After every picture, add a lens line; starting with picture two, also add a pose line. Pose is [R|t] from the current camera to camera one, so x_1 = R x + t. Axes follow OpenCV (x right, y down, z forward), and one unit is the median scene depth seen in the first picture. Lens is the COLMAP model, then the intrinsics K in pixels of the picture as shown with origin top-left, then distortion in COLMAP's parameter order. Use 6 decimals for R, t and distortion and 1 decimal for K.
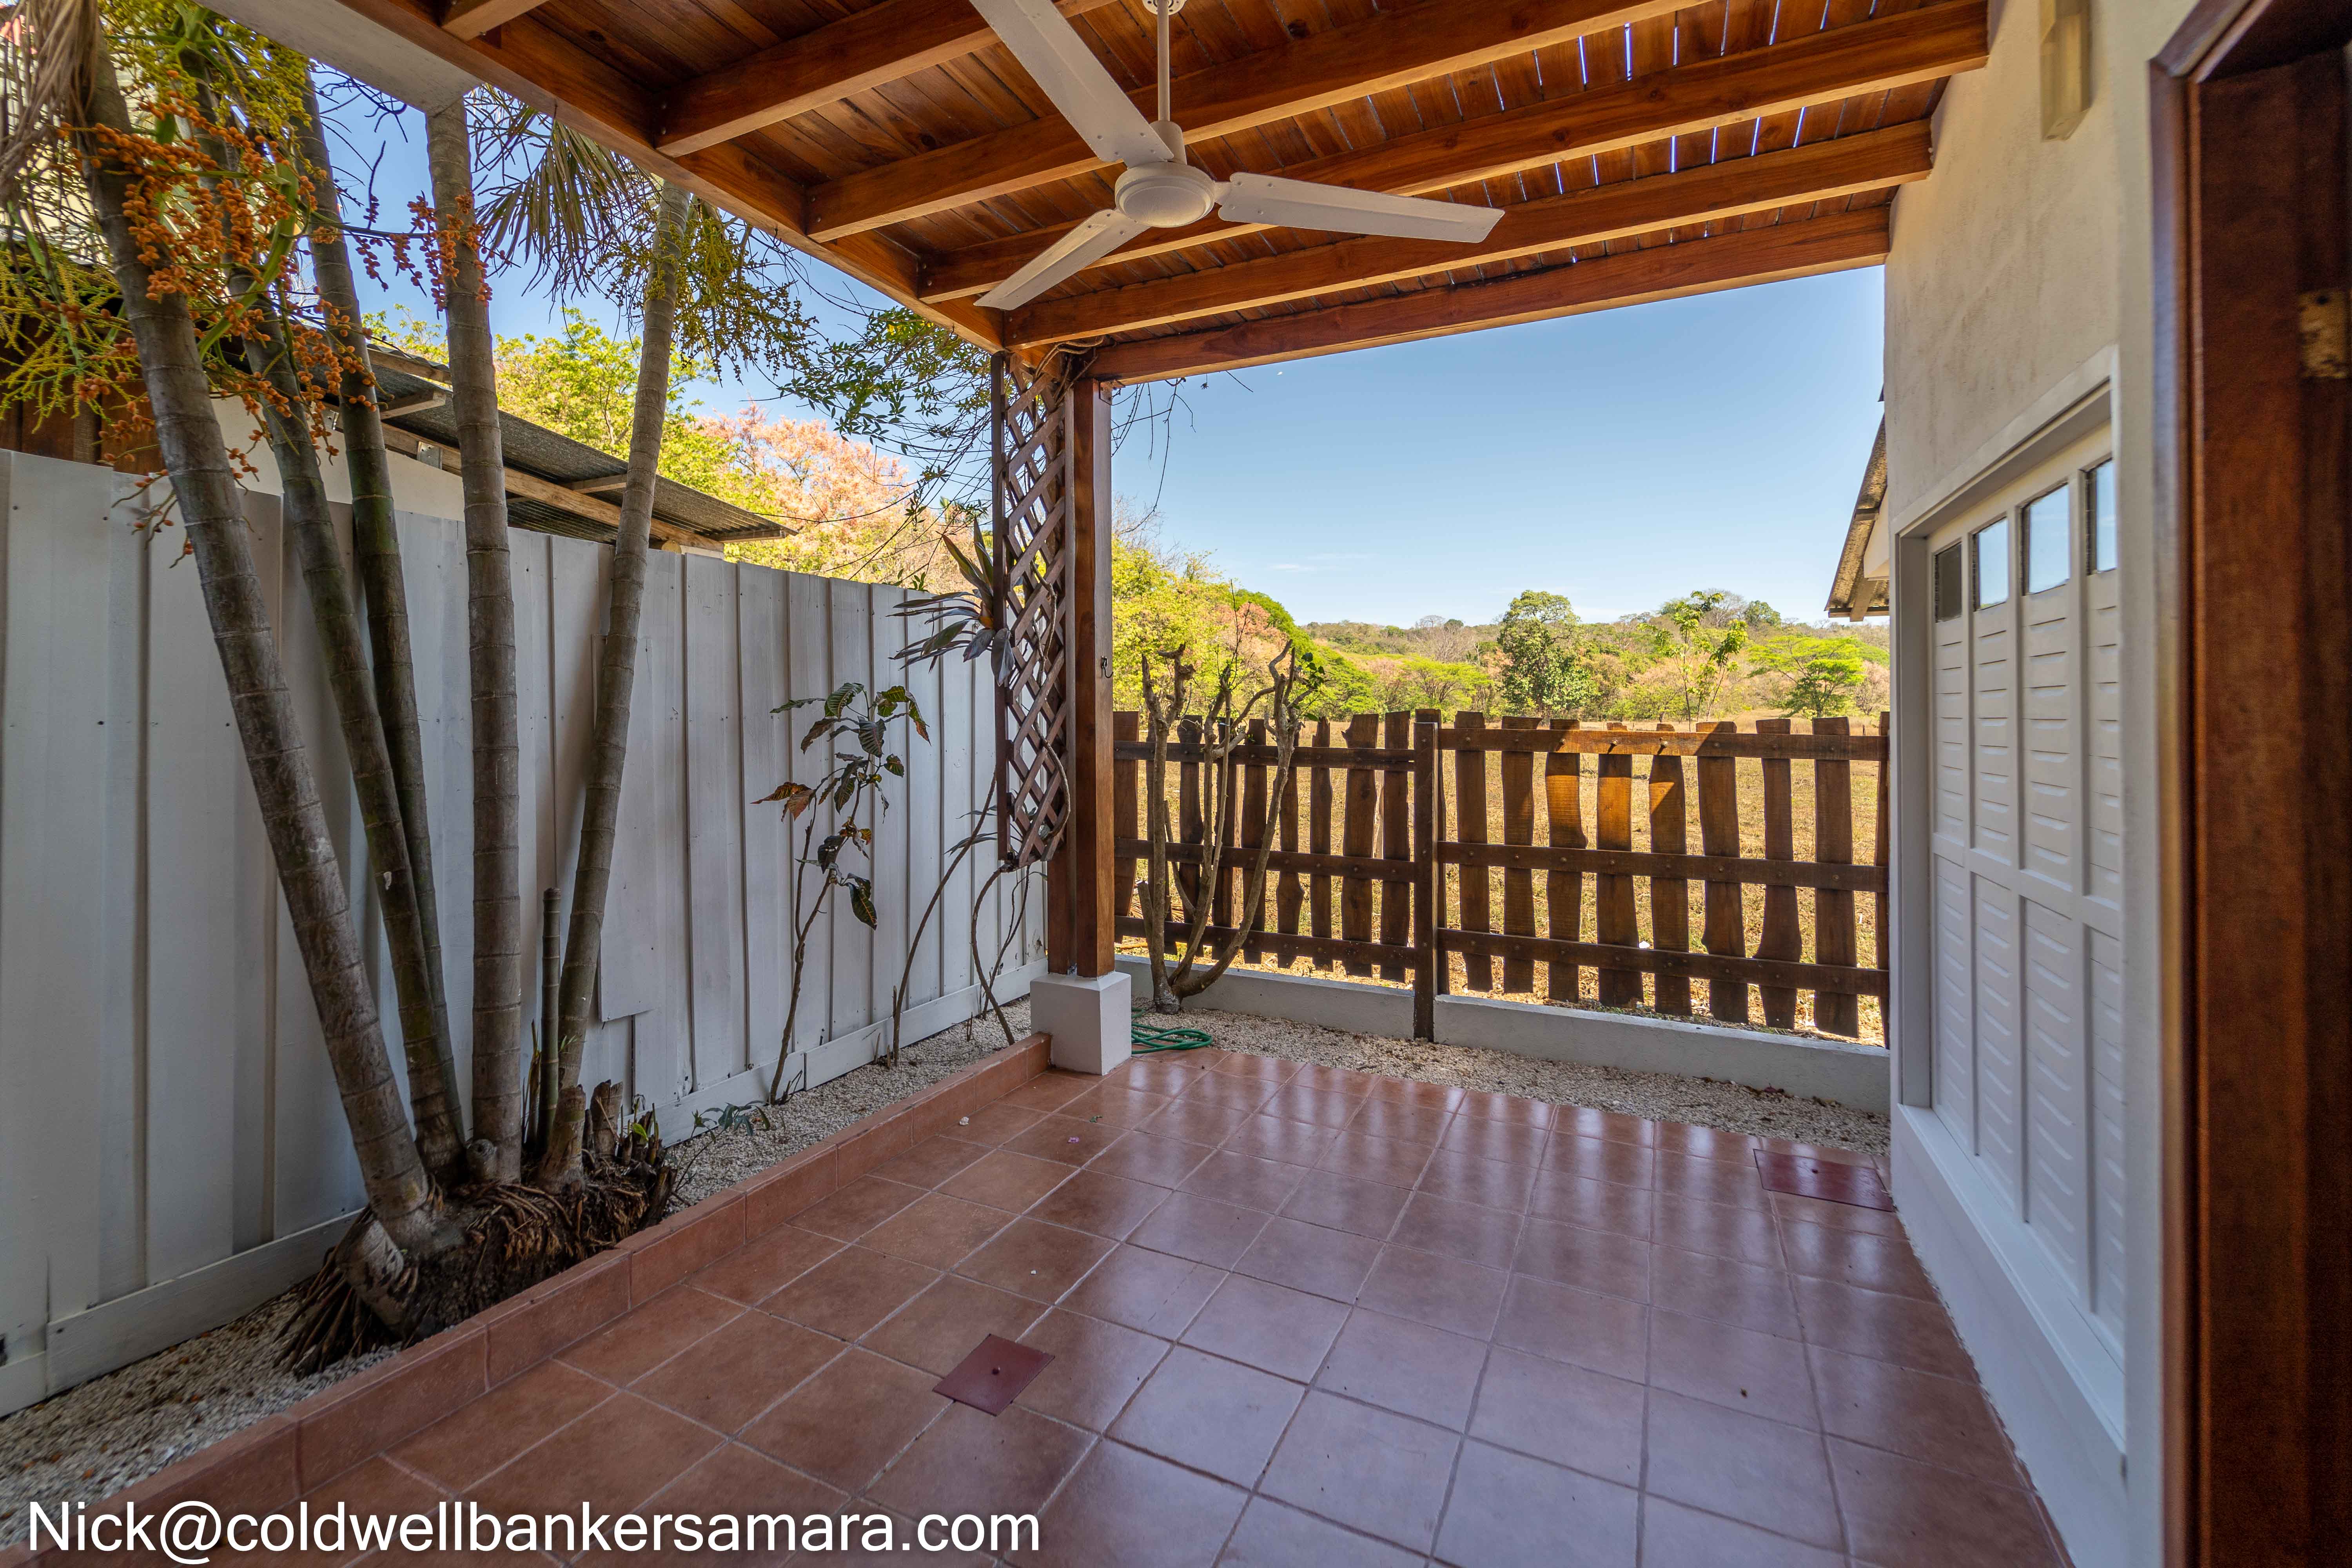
lens RADIAL K [[991.9, 0, 1193.3], [0, 991.9, 697.7], [0, 0, 1]] dist [0.000110, 0.000167]
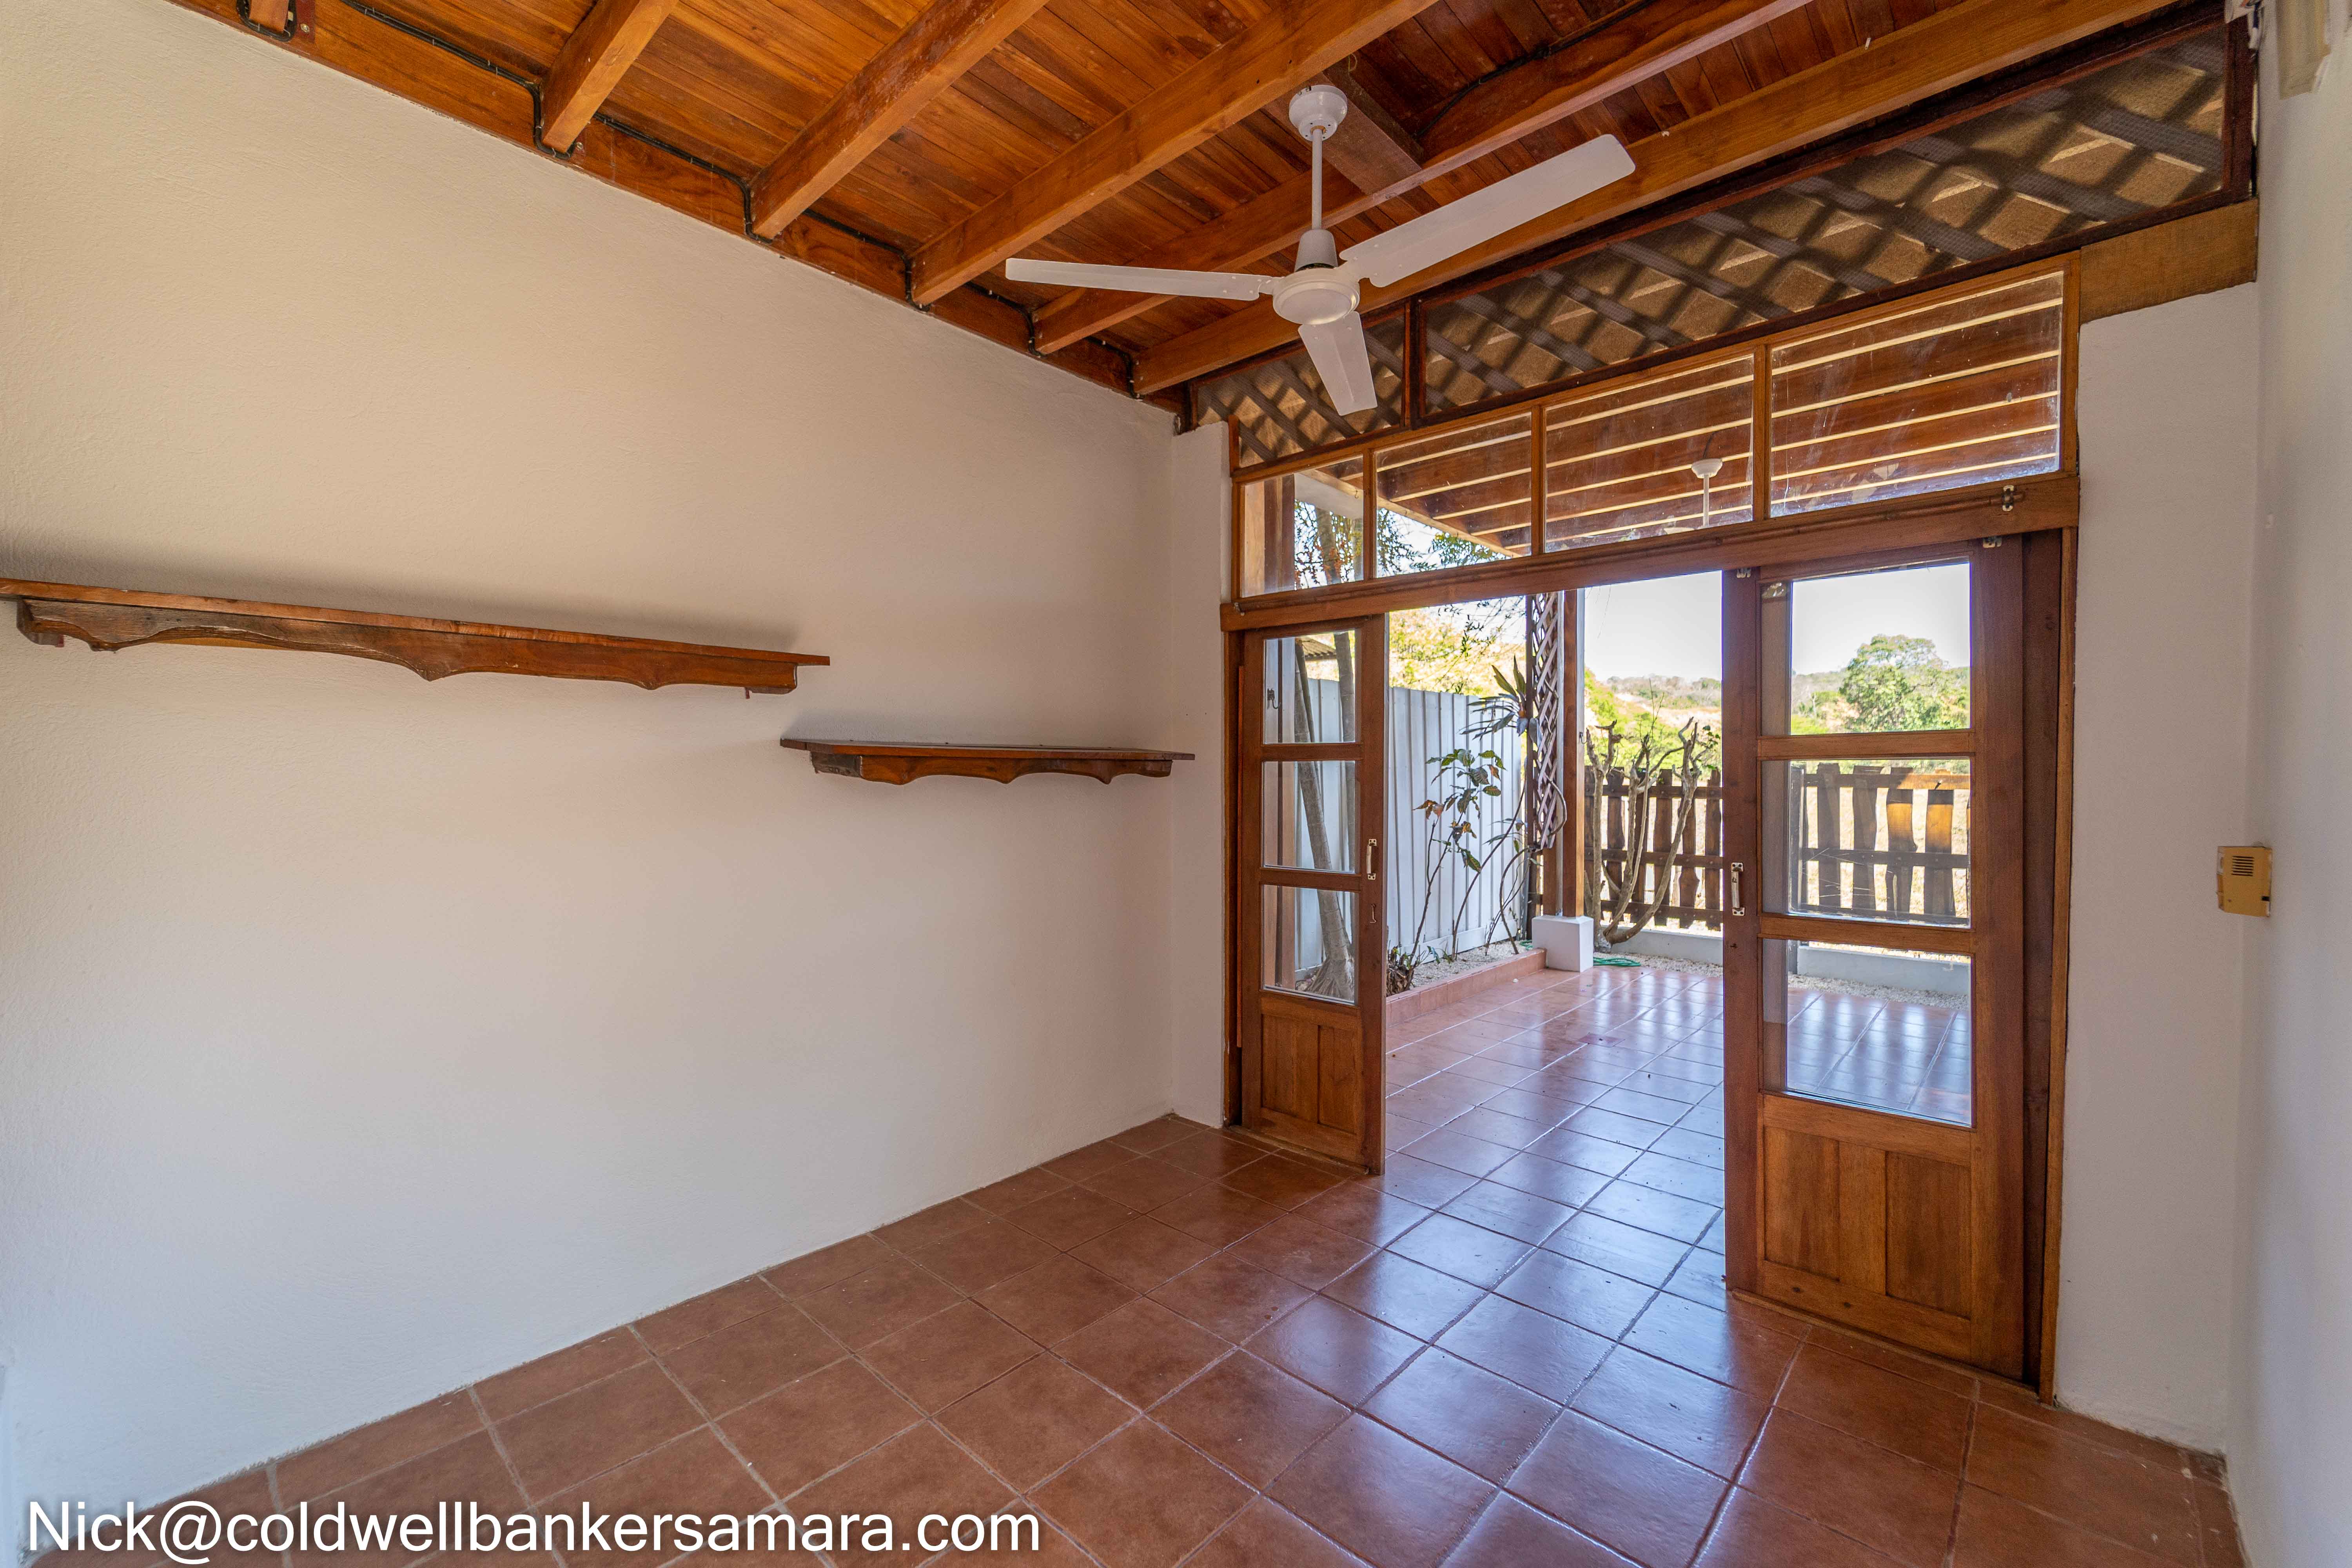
lens RADIAL K [[938.4, 0, 1172.4], [0, 938.4, 795.0], [0, 0, 1]] dist [0.001115, 0.000119]
pose [[0.949635, 0.002755, -0.313345, -0.209727], [0.009726, 0.999220, 0.038262, -0.000800], [0.313207, -0.039382, 0.948868, -0.638265]]
